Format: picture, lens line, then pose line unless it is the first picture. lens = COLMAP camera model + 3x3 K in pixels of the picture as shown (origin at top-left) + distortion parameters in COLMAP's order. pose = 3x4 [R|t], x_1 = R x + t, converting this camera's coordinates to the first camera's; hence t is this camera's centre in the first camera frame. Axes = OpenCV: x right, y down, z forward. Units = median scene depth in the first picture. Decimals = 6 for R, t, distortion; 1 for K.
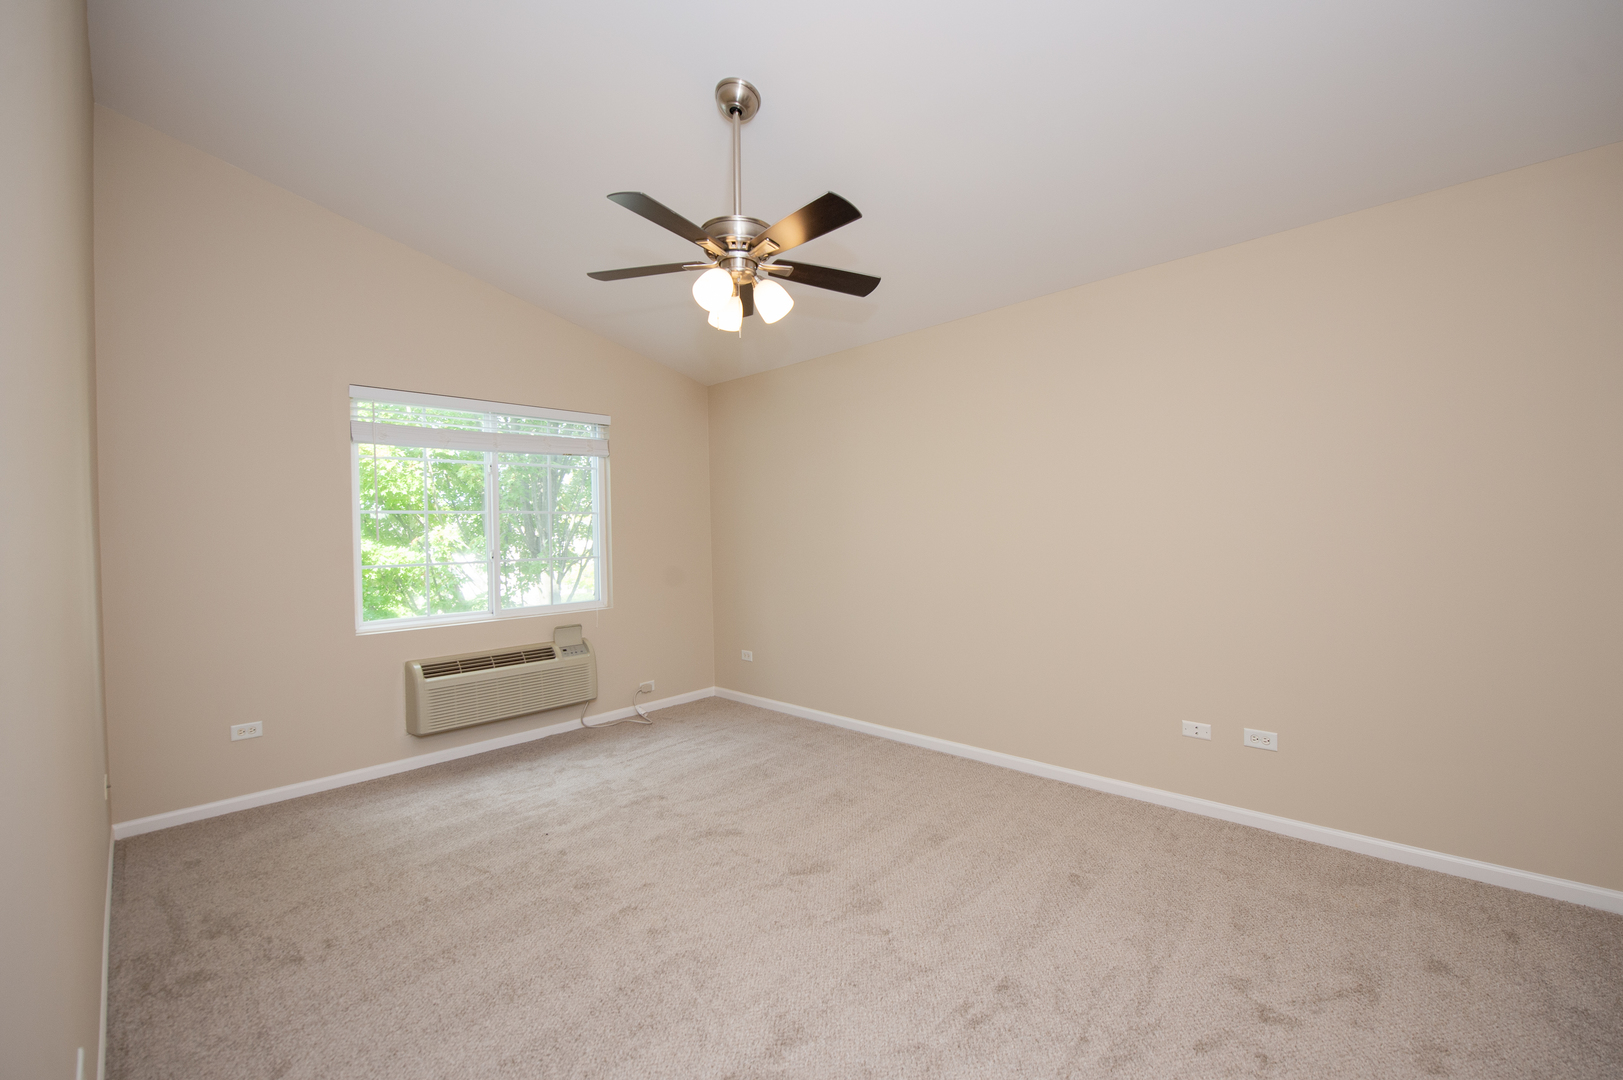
lens RADIAL K [[613.4, 0, 811.5], [0, 613.4, 540.0], [0, 0, 1]] dist [0.000108, 0.000051]
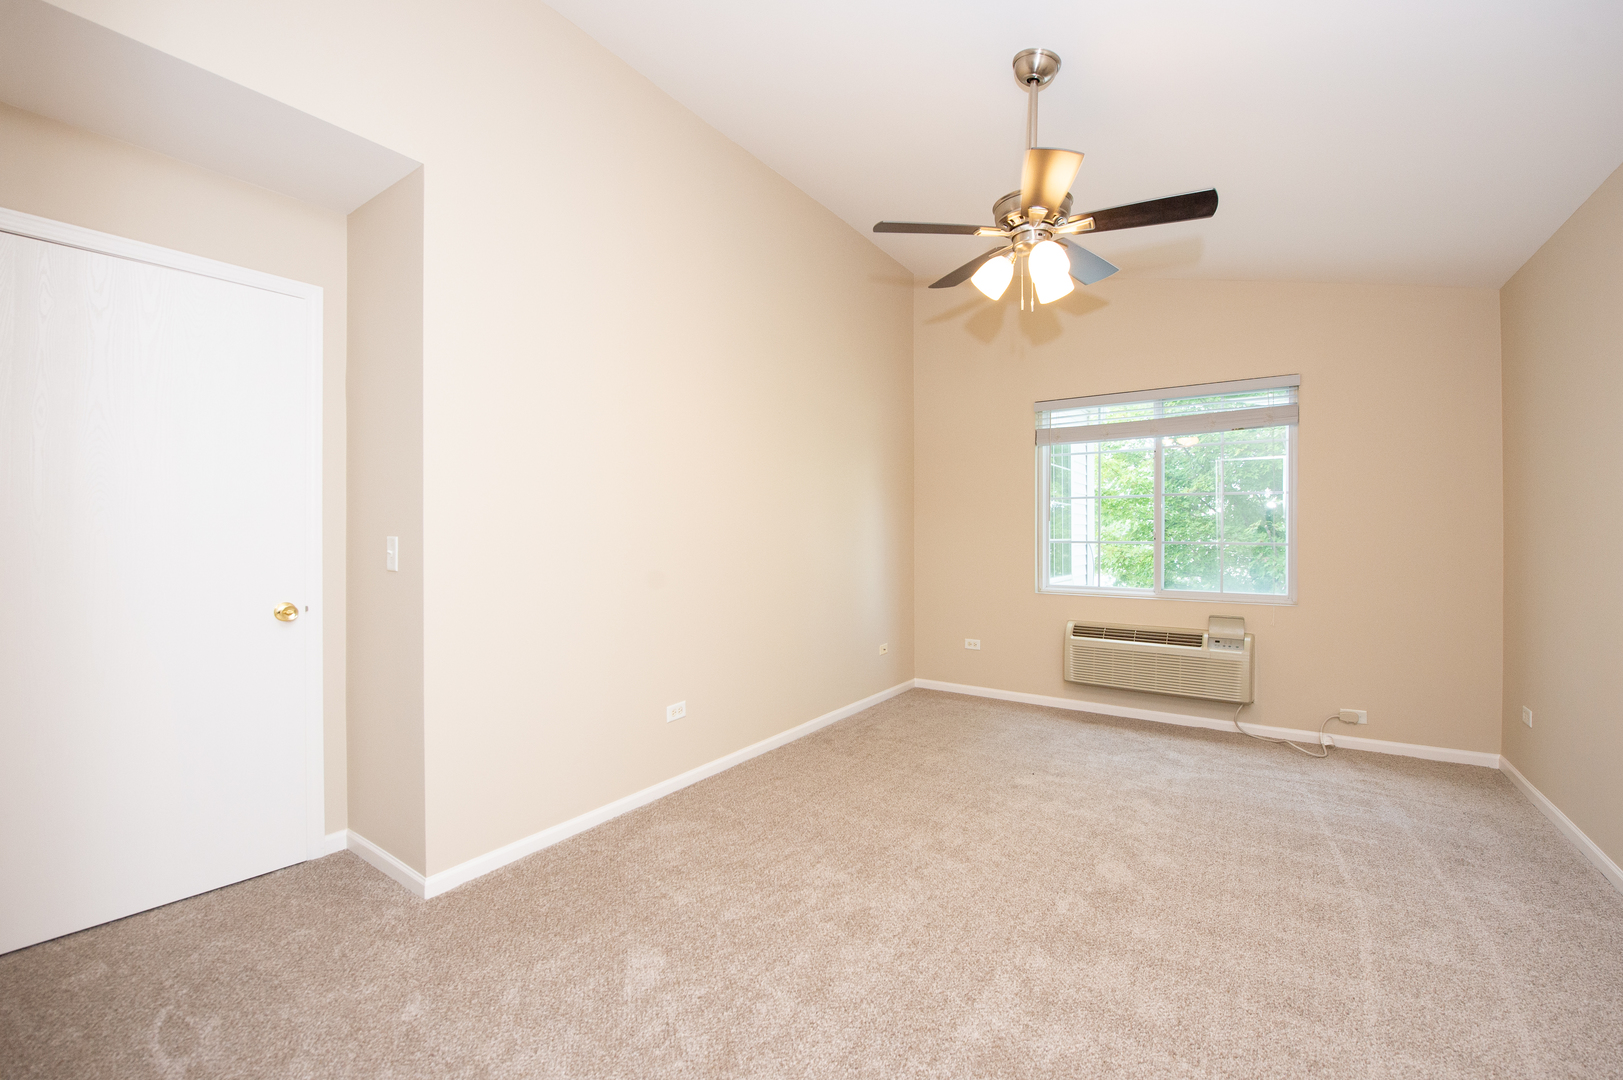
lens RADIAL K [[594.5, 0, 821.8], [0, 594.5, 516.9], [0, 0, 1]] dist [-0.000909, -0.000027]
pose [[0.268790, 0.000551, -0.963199, 0.354677], [-0.017906, 0.999830, -0.004425, 0.007278], [0.963032, 0.018436, 0.268754, 0.209207]]
